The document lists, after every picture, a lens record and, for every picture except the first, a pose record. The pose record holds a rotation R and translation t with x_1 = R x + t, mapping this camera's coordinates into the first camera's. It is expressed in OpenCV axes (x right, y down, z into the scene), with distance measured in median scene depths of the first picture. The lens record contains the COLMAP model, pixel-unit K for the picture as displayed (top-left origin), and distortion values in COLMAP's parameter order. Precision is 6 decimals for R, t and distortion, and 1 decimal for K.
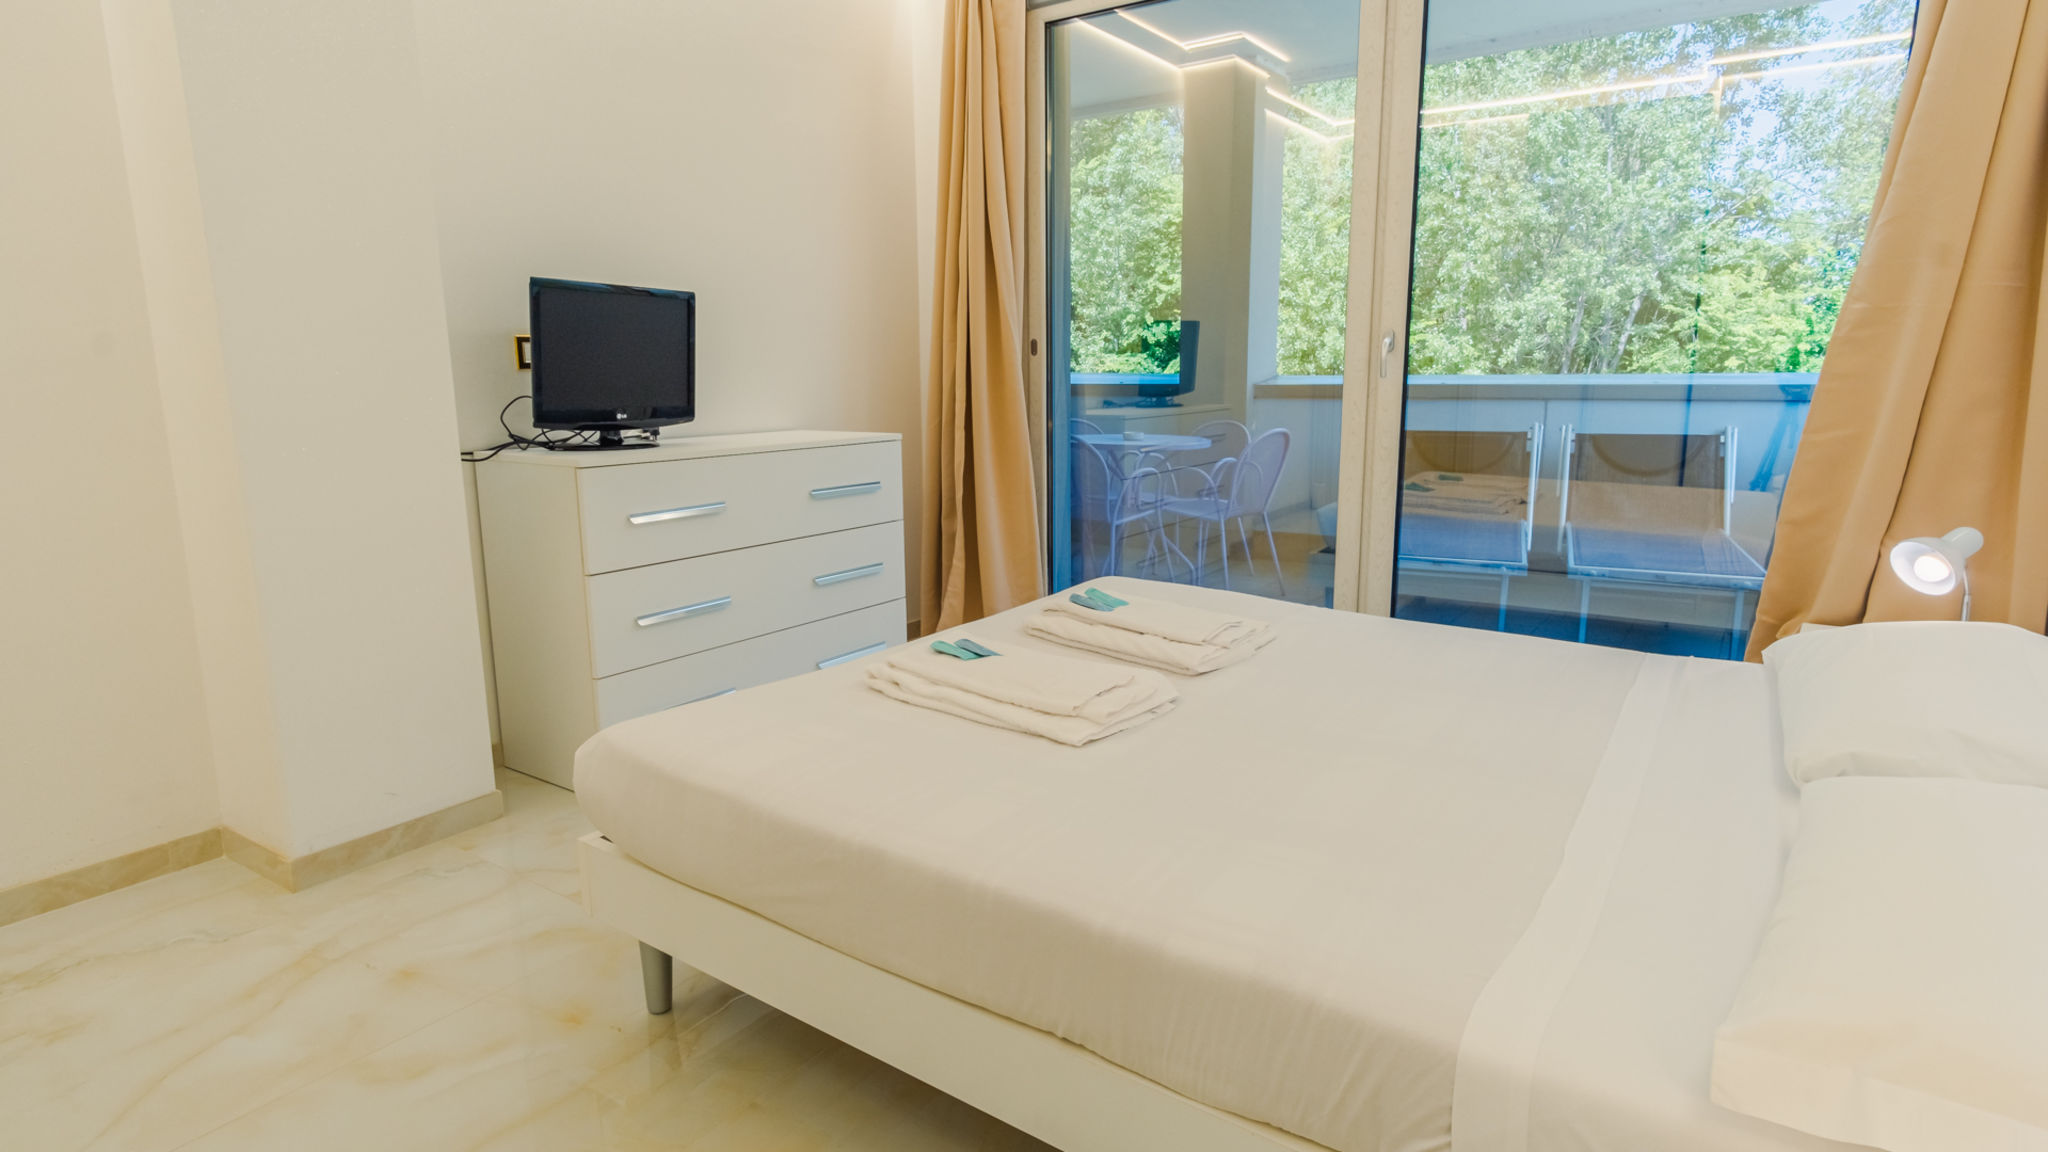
lens RADIAL K [[1097.4, 0, 1028.2], [0, 1097.4, 573.7], [0, 0, 1]] dist [0.003951, 0.001246]
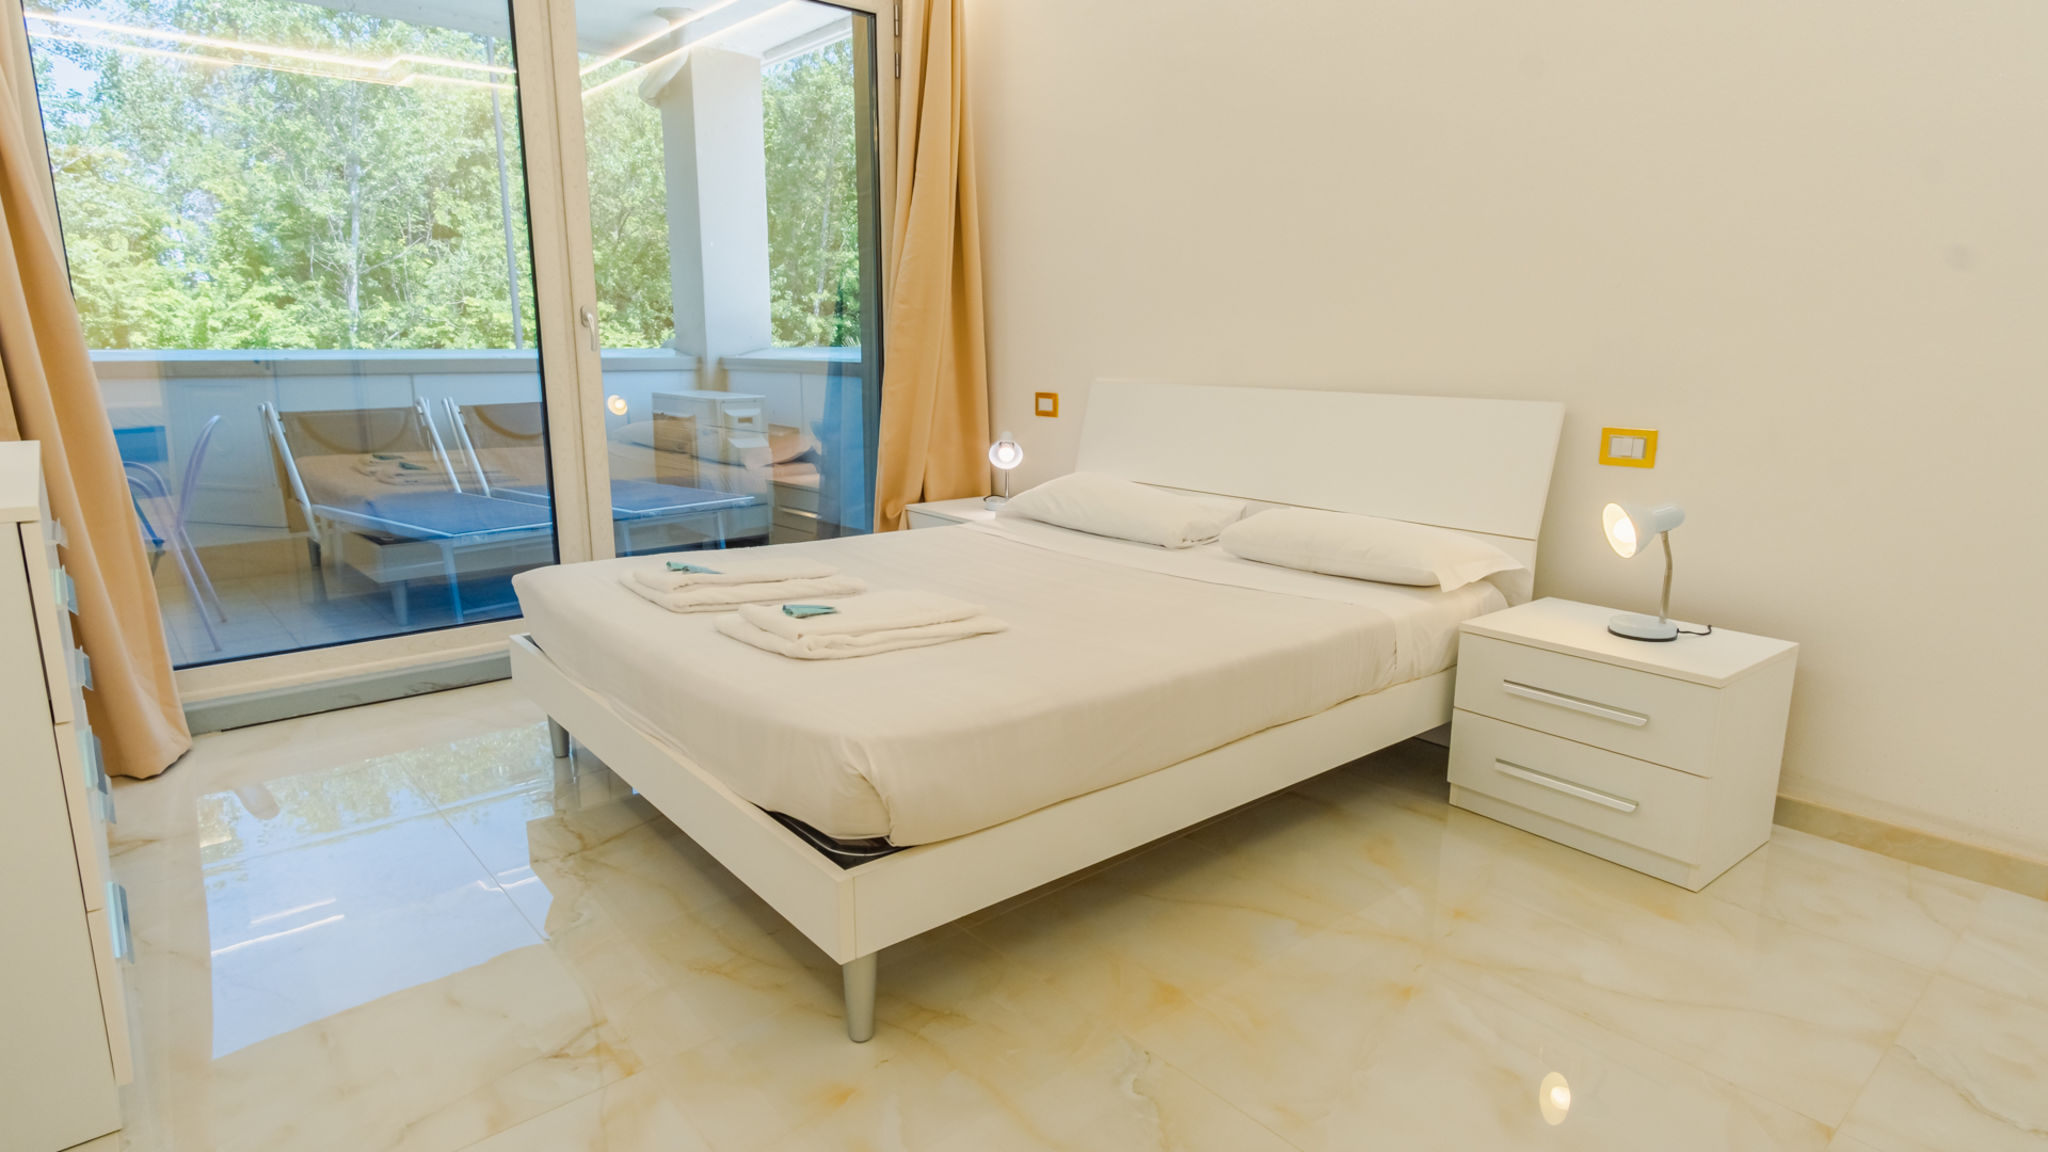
lens RADIAL K [[1097.4, 0, 1028.9], [0, 1097.4, 577.1], [0, 0, 1]] dist [0.003951, 0.001246]
pose [[0.255187, -0.196420, 0.946730, -0.405410], [0.174440, 0.972434, 0.154734, -0.035807], [-0.951026, 0.125661, 0.282416, 0.205031]]
